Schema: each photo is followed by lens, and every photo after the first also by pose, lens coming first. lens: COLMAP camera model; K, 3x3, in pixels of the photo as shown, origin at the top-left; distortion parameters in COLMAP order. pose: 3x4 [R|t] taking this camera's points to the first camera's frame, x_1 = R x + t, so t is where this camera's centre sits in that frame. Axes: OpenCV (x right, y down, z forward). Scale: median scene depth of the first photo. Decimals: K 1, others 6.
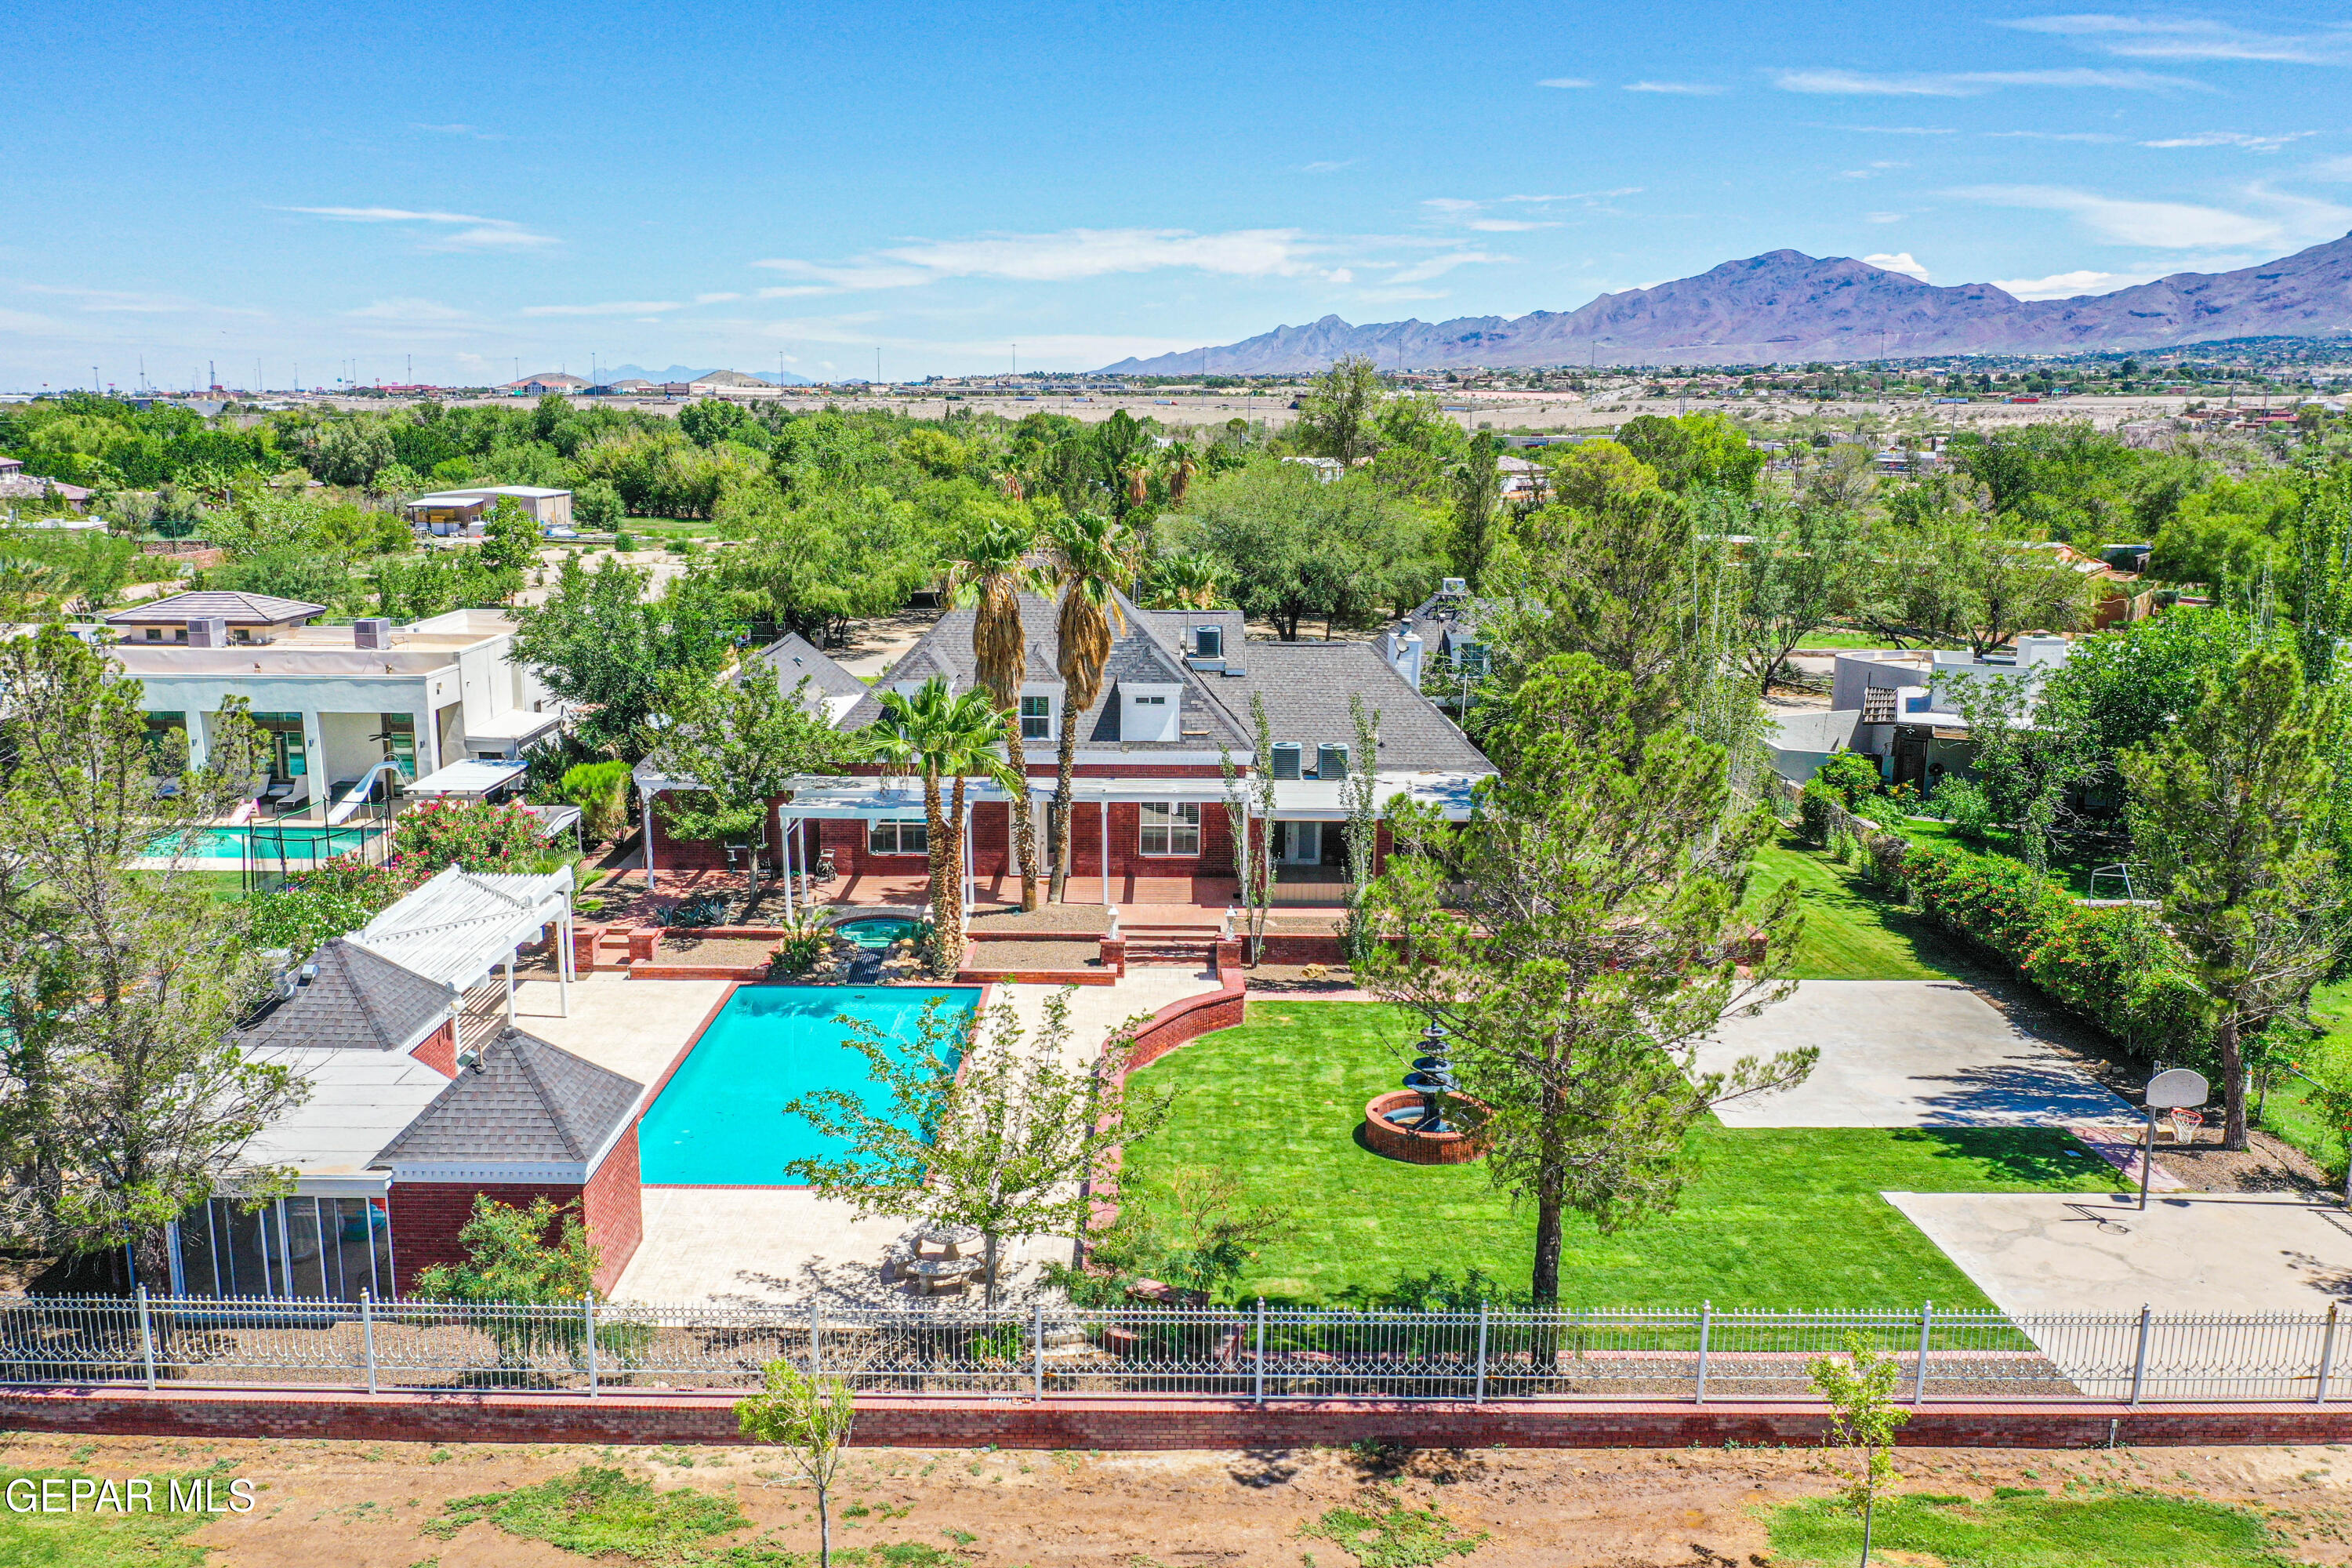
lens RADIAL K [[1821.8, 0, 1177.5], [0, 1821.8, 789.8], [0, 0, 1]] dist [-0.008241, -0.002204]
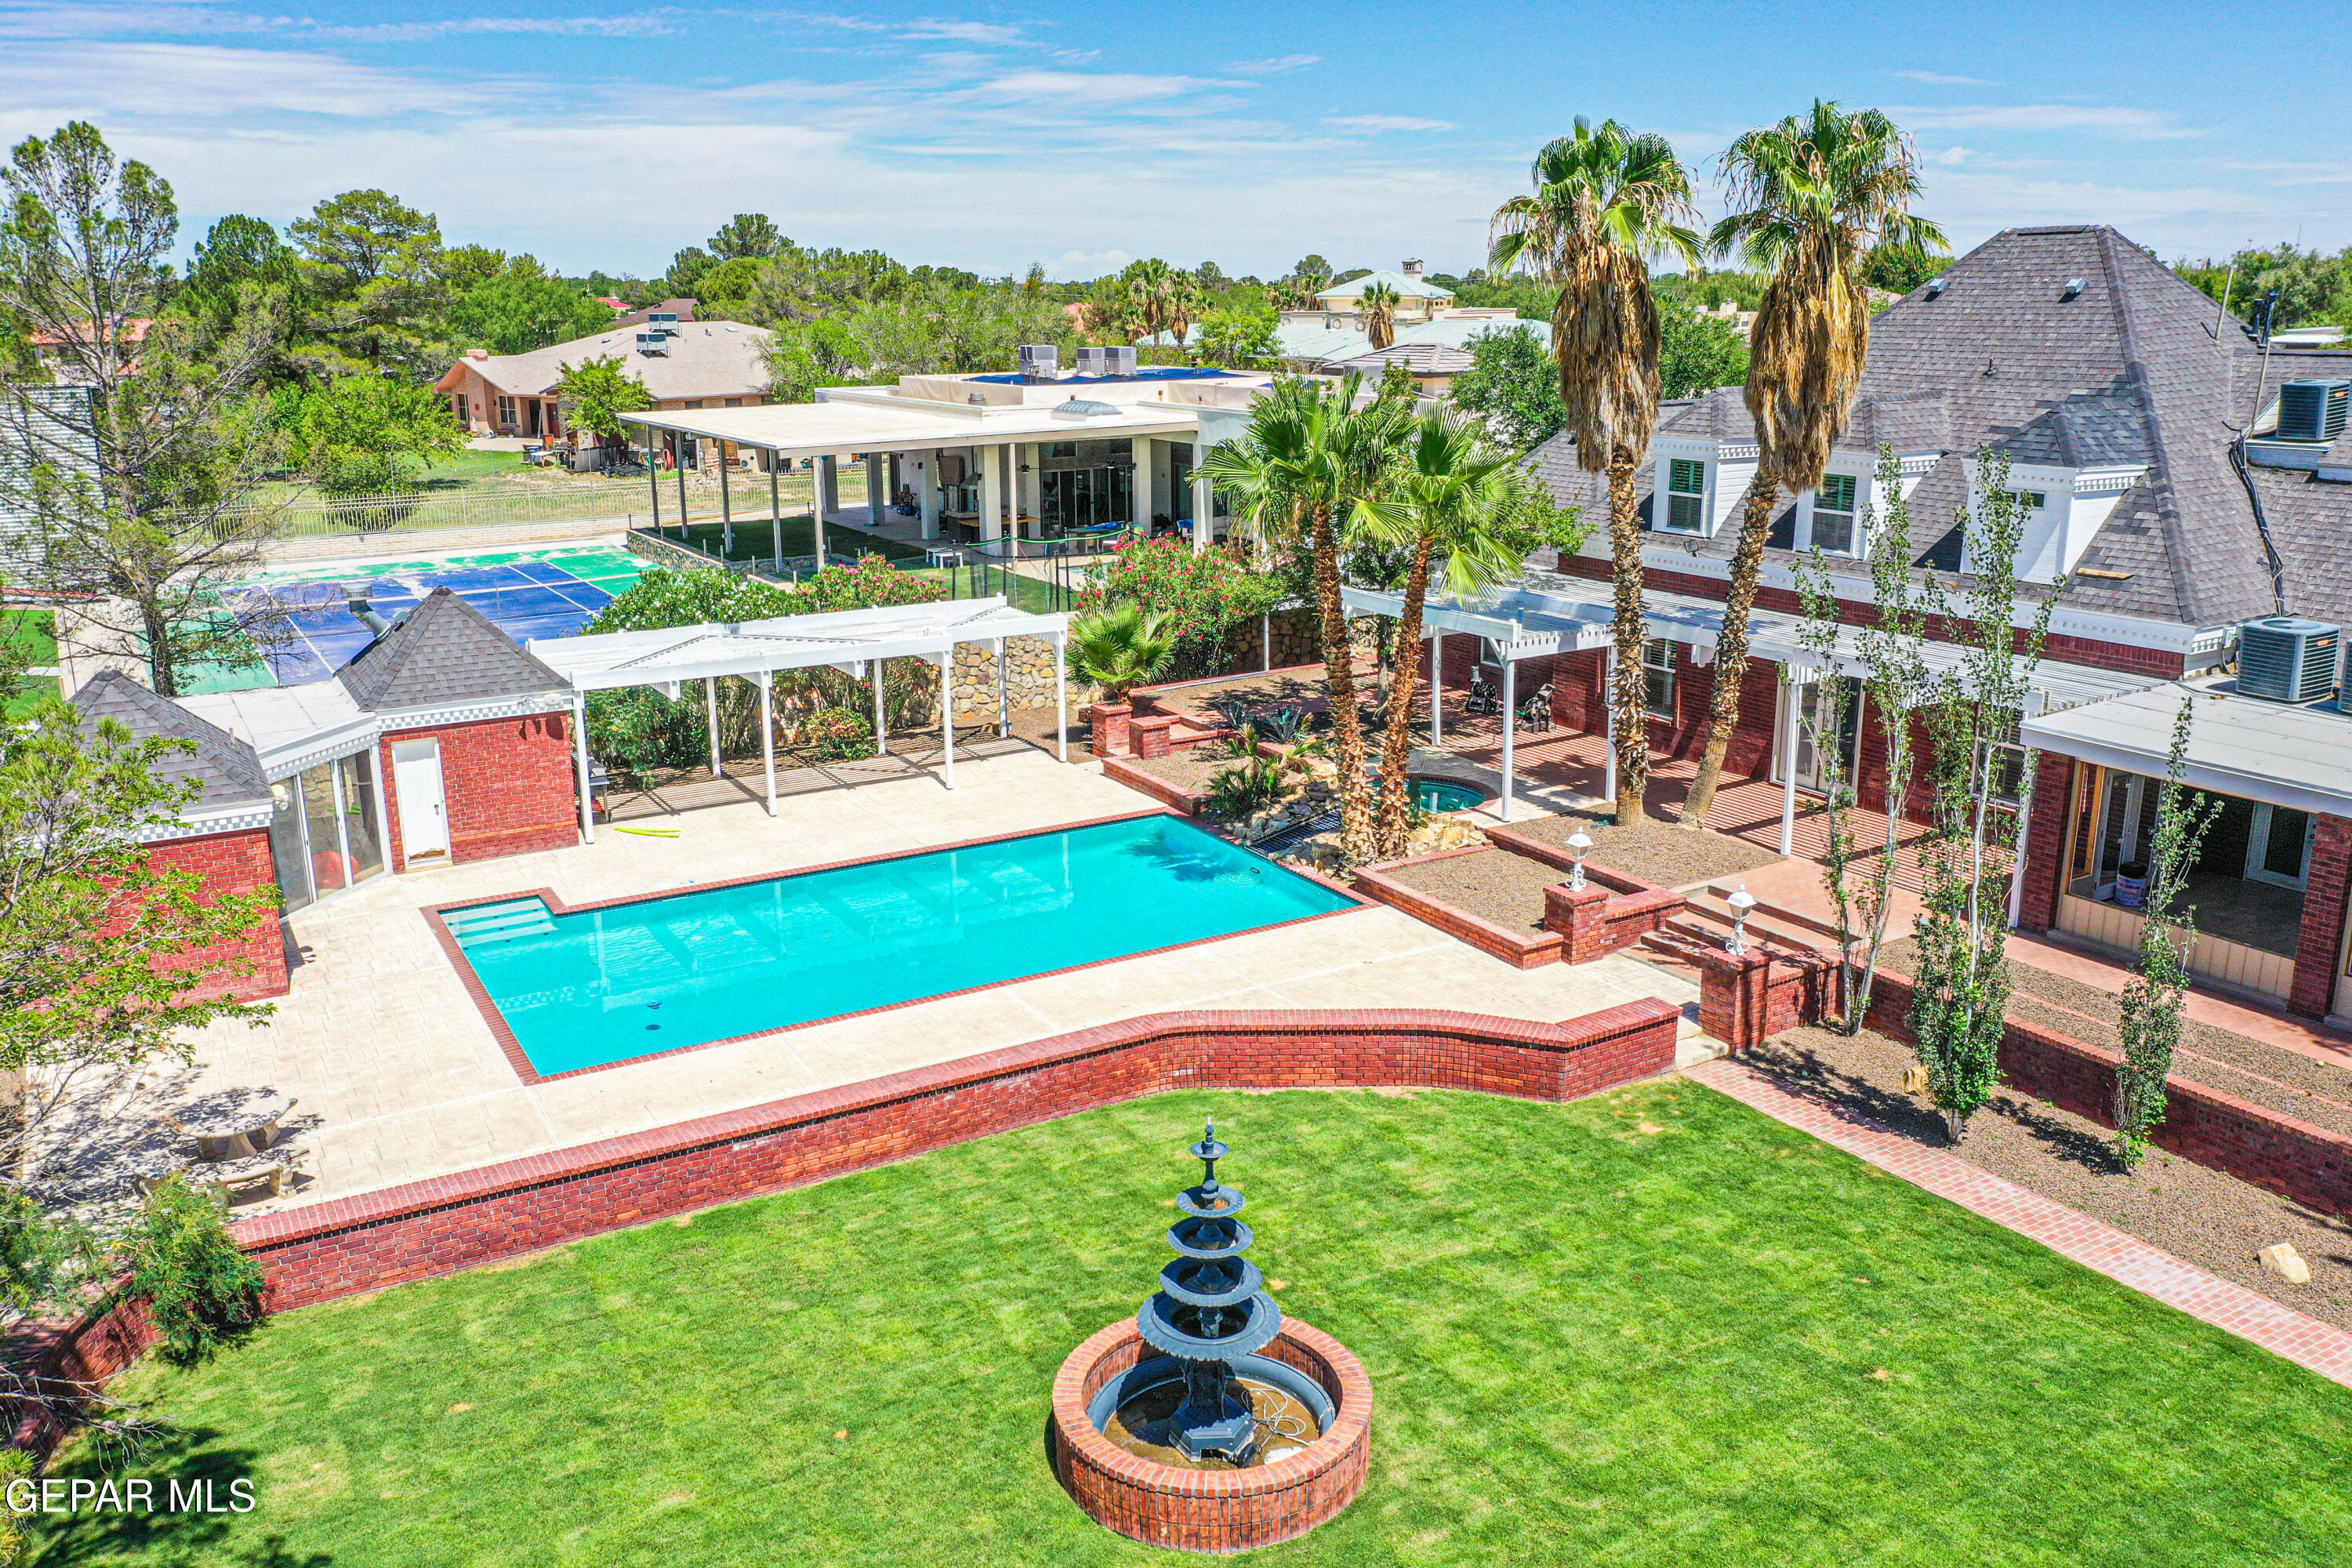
lens RADIAL K [[1834.4, 0, 1176.0], [0, 1834.4, 784.0], [0, 0, 1]] dist [-0.013765, 0.008106]
pose [[0.495867, 0.207406, -0.843267, 0.357833], [-0.157255, 0.976452, 0.147692, -0.010944], [0.854042, 0.059372, 0.516805, 0.612860]]
